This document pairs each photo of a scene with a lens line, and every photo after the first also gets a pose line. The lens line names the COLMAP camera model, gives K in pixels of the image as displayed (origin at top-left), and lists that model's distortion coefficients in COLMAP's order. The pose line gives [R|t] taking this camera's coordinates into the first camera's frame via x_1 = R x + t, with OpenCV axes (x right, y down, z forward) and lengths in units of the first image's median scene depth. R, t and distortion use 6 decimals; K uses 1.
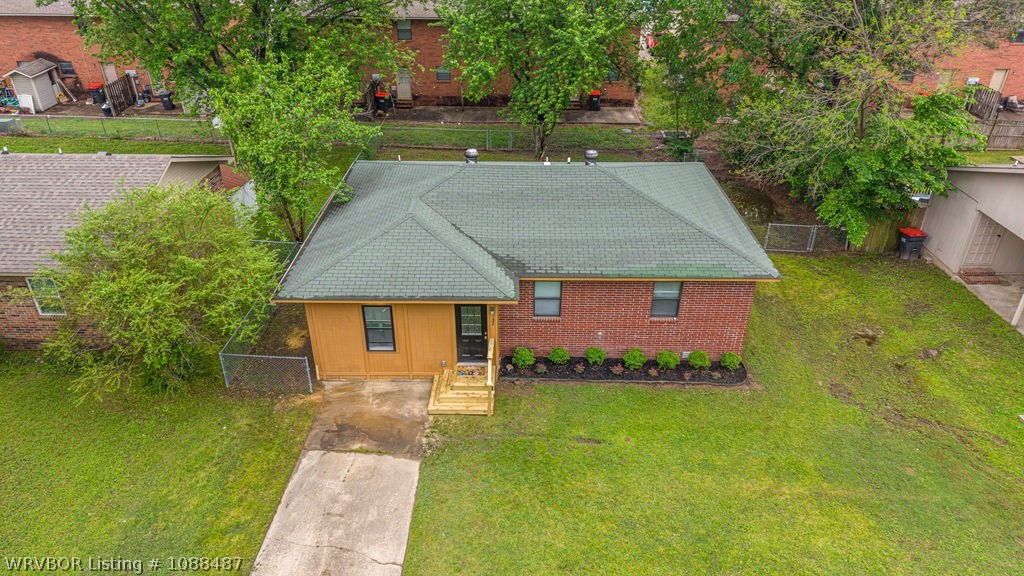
lens RADIAL K [[686.9, 0, 512.0], [0, 686.9, 288.0], [0, 0, 1]] dist [0.001844, -0.003125]
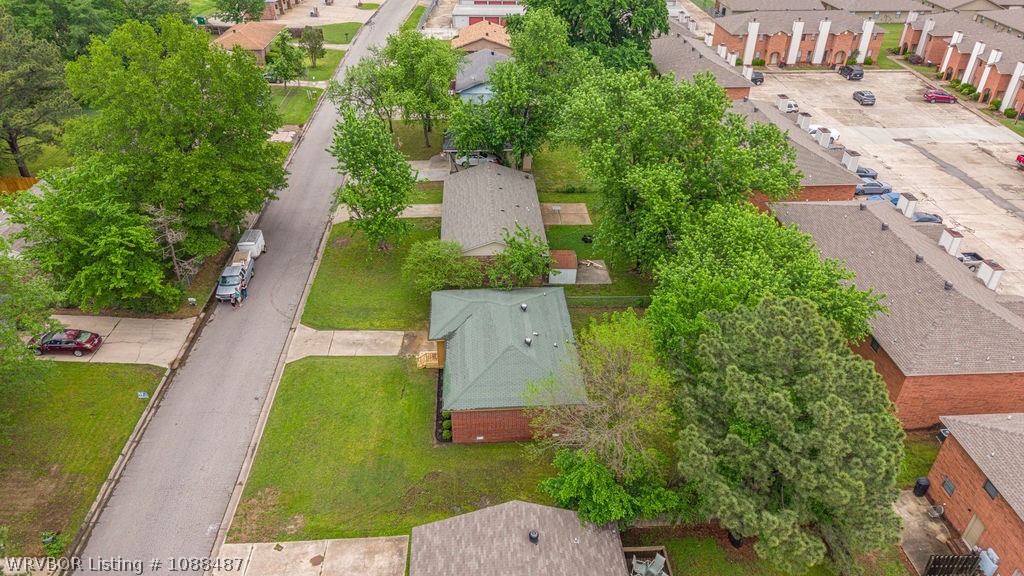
lens RADIAL K [[688.7, 0, 512.0], [0, 688.7, 288.0], [0, 0, 1]] dist [-0.003709, -0.000851]
pose [[0.066768, 0.541826, -0.837834, 1.999503], [-0.500888, 0.744434, 0.441508, -1.368286], [0.862933, 0.390182, 0.321099, 0.306946]]
